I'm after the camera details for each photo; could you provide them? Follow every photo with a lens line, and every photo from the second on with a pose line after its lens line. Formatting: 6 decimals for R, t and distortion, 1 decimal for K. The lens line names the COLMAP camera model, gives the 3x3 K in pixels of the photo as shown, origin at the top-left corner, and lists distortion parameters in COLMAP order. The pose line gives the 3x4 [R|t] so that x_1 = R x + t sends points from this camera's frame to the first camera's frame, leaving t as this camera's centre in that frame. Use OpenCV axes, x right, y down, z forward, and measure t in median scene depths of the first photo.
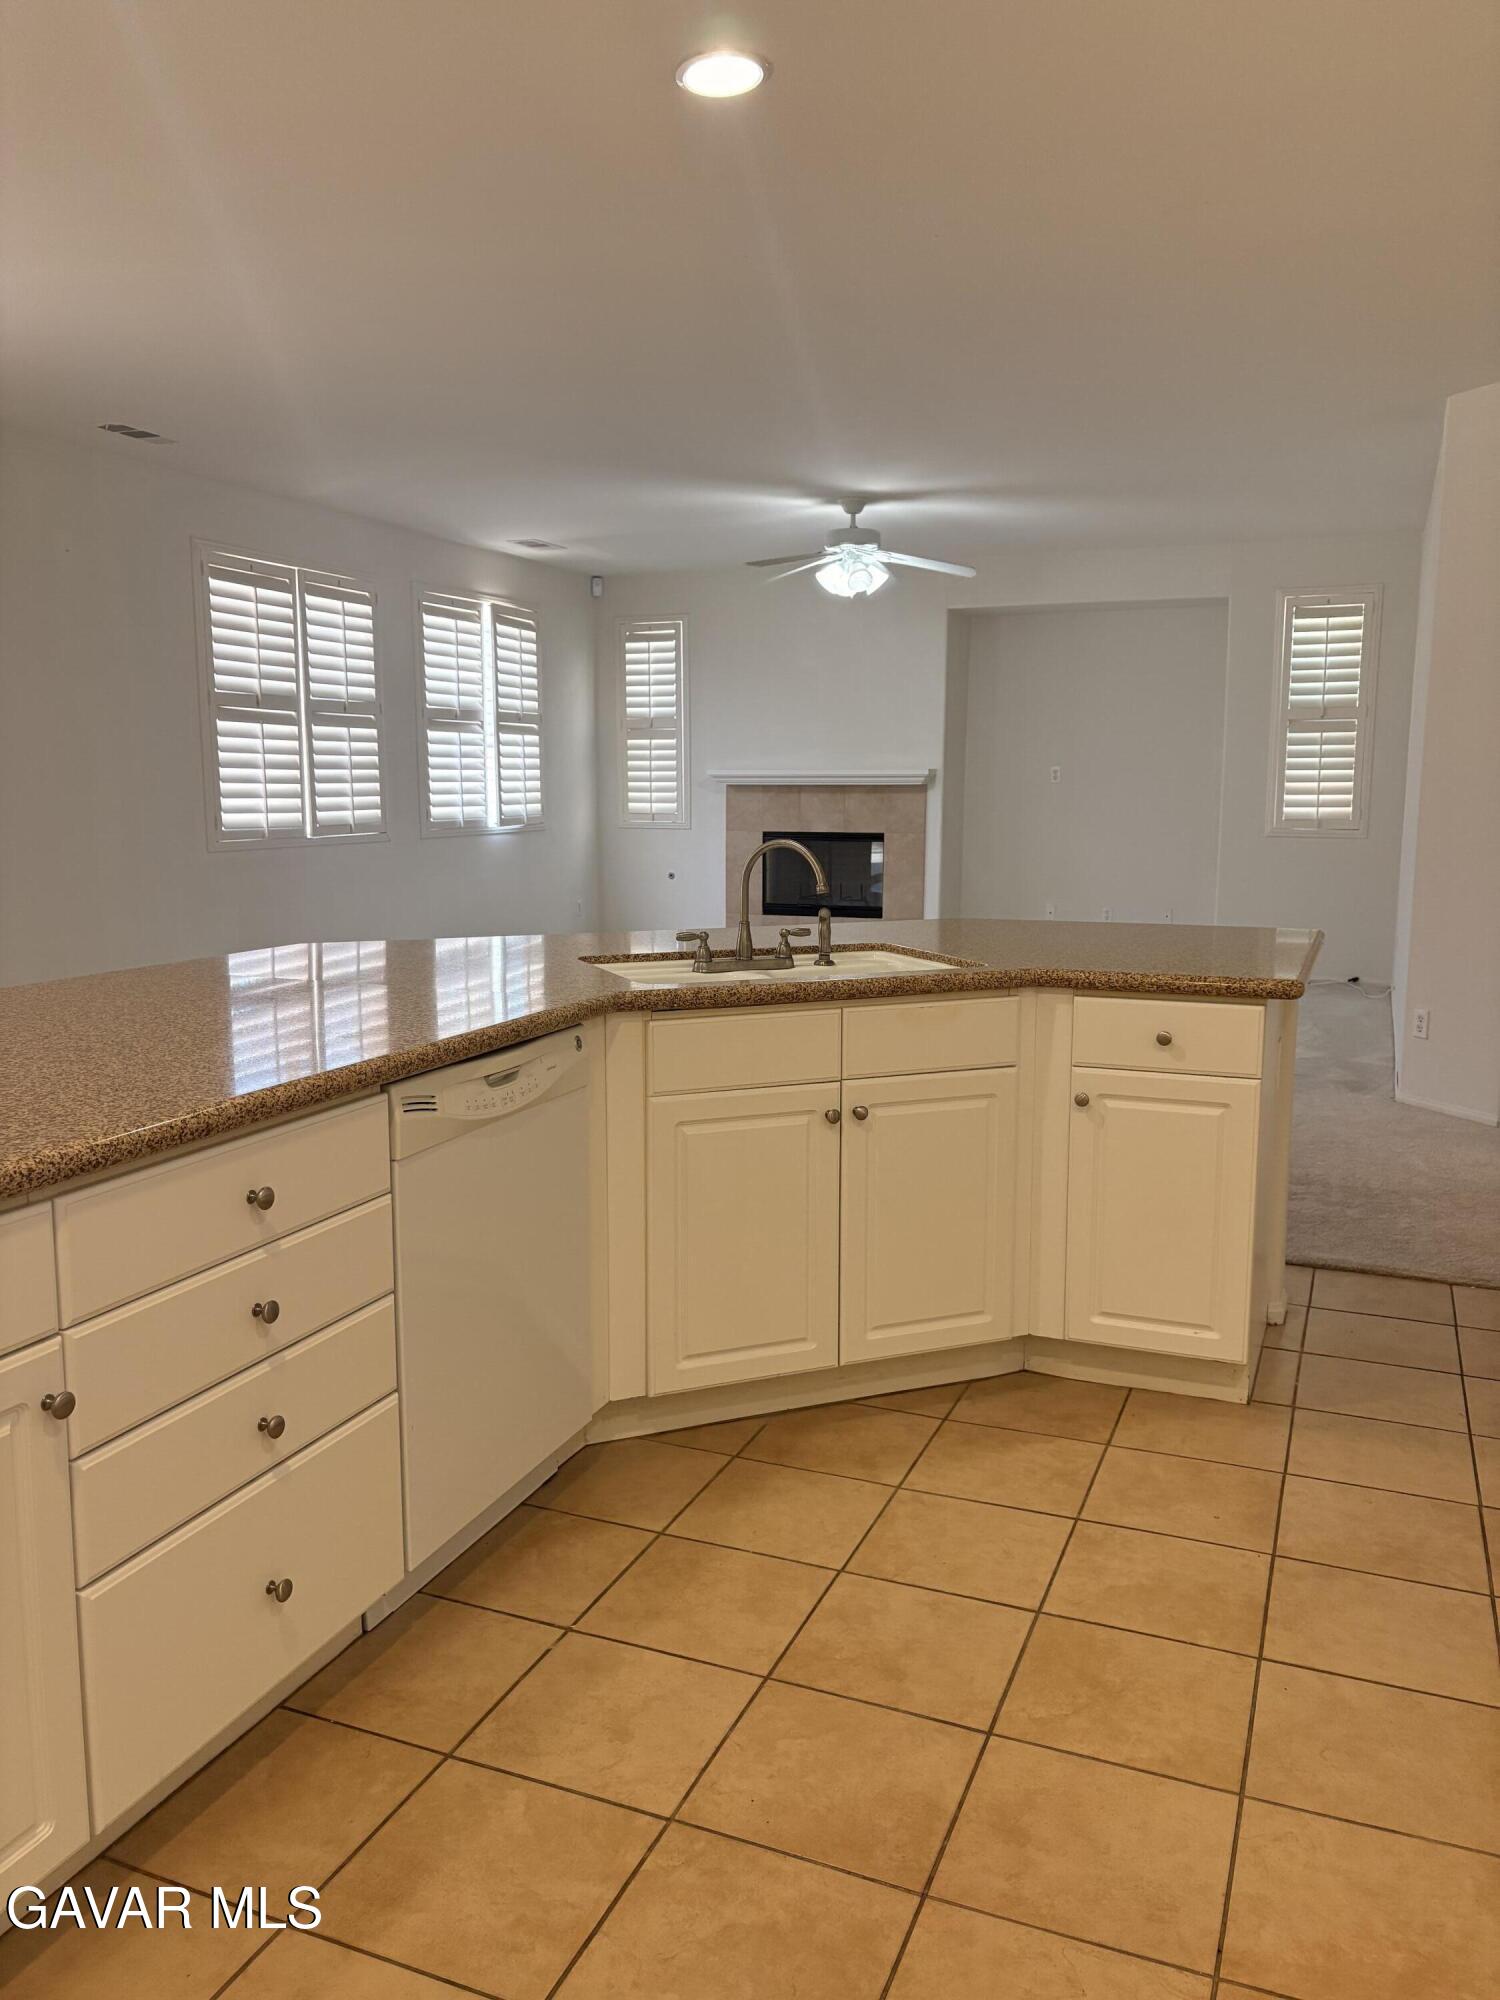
lens RADIAL K [[1521.8, 0, 750.0], [0, 1521.8, 1000.0], [0, 0, 1]] dist [0.008291, -0.037155]
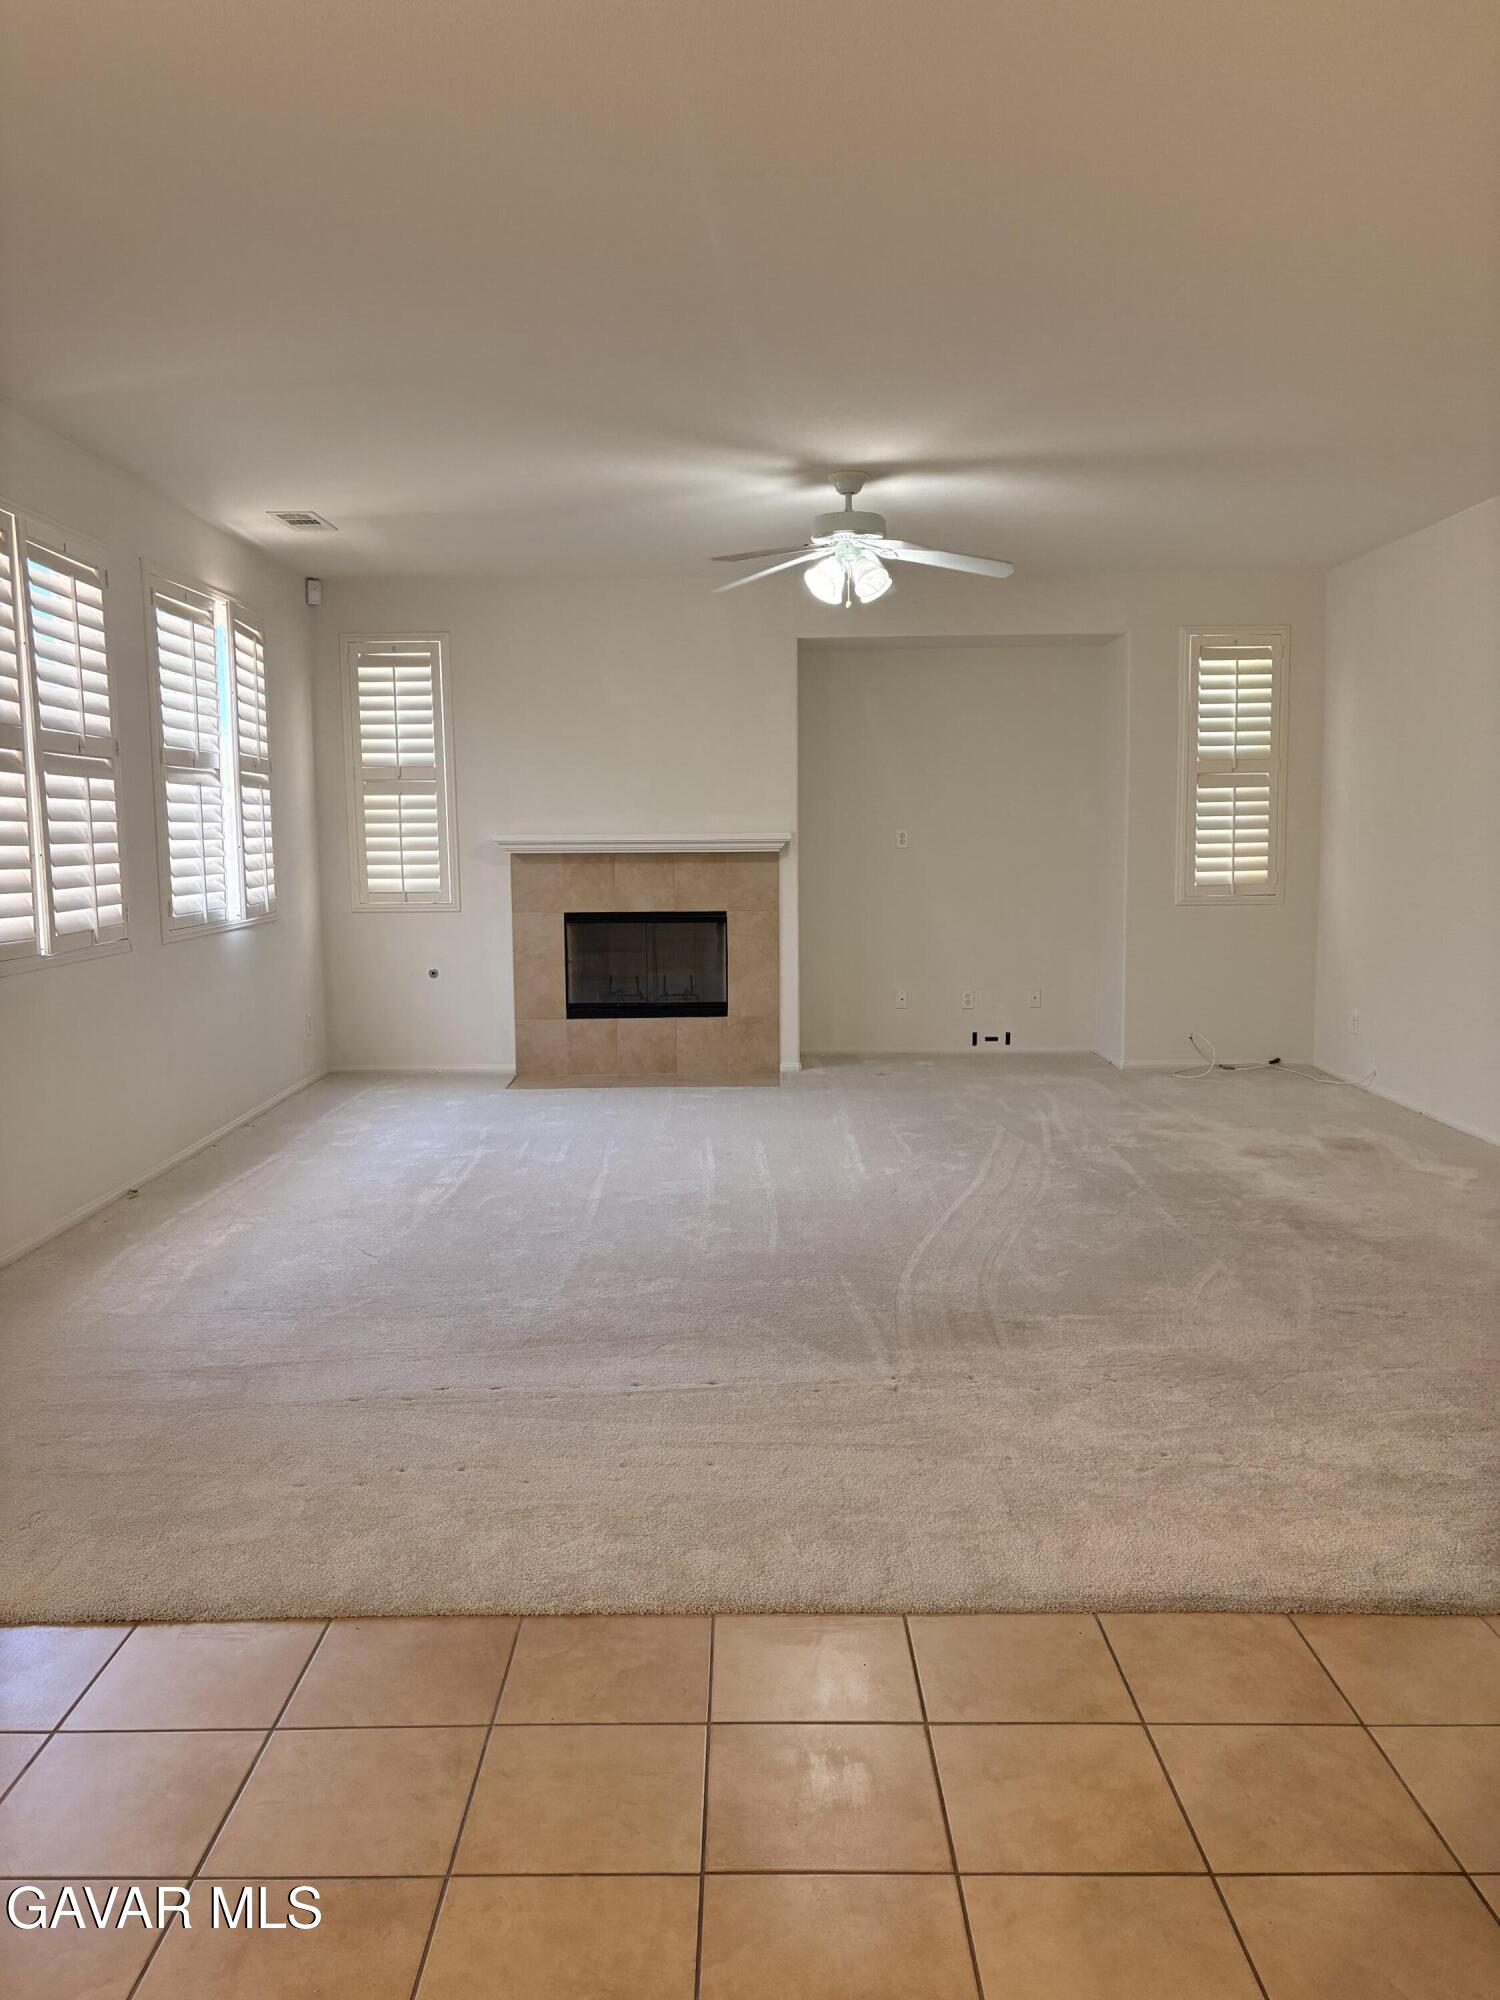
lens RADIAL K [[1500.2, 0, 750.0], [0, 1500.2, 1000.0], [0, 0, 1]] dist [0.003003, -0.000048]
pose [[0.926746, -0.051003, 0.372210, -0.218673], [0.063074, 0.997802, -0.020318, -0.050850], [-0.370355, 0.042306, 0.927926, 0.289862]]
